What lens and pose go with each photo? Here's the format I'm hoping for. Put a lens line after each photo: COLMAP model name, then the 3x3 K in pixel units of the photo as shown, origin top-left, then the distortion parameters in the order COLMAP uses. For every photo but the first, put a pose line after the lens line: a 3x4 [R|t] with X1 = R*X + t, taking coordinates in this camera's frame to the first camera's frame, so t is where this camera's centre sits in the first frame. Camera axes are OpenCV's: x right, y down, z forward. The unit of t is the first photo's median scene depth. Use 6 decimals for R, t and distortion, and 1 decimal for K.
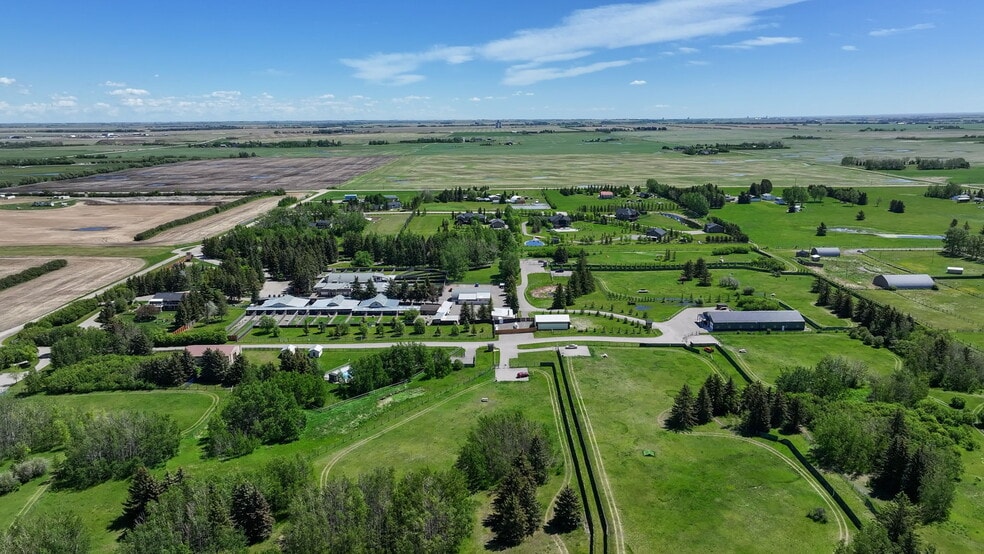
lens RADIAL K [[808.6, 0, 492.0], [0, 808.6, 277.0], [0, 0, 1]] dist [0.007060, 0.003721]
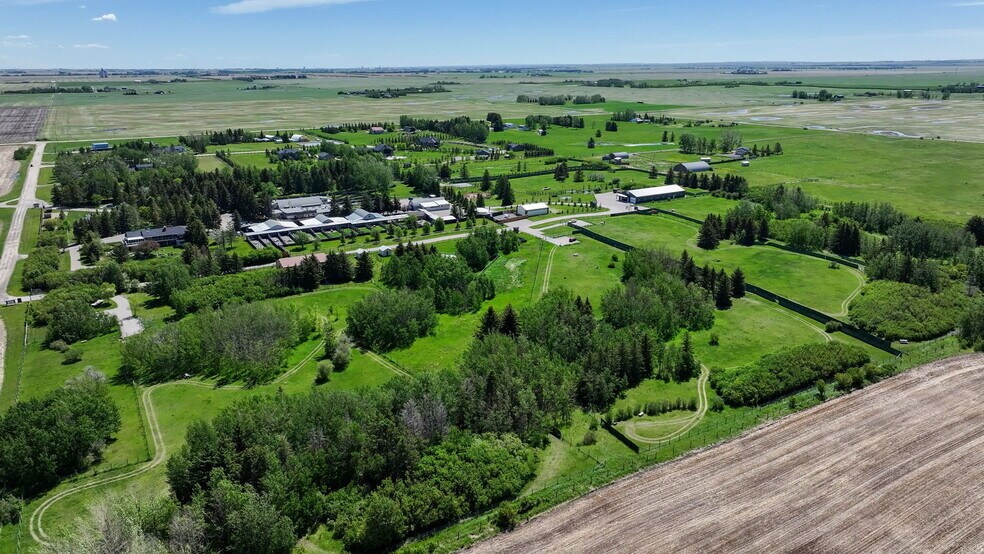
lens RADIAL K [[695.2, 0, 492.0], [0, 695.2, 277.0], [0, 0, 1]] dist [-0.002255, 0.001490]
pose [[0.858109, -0.145994, 0.492275, -0.279837], [0.096959, 0.987551, 0.123864, 0.005567], [-0.504230, -0.058559, 0.861581, -0.017373]]
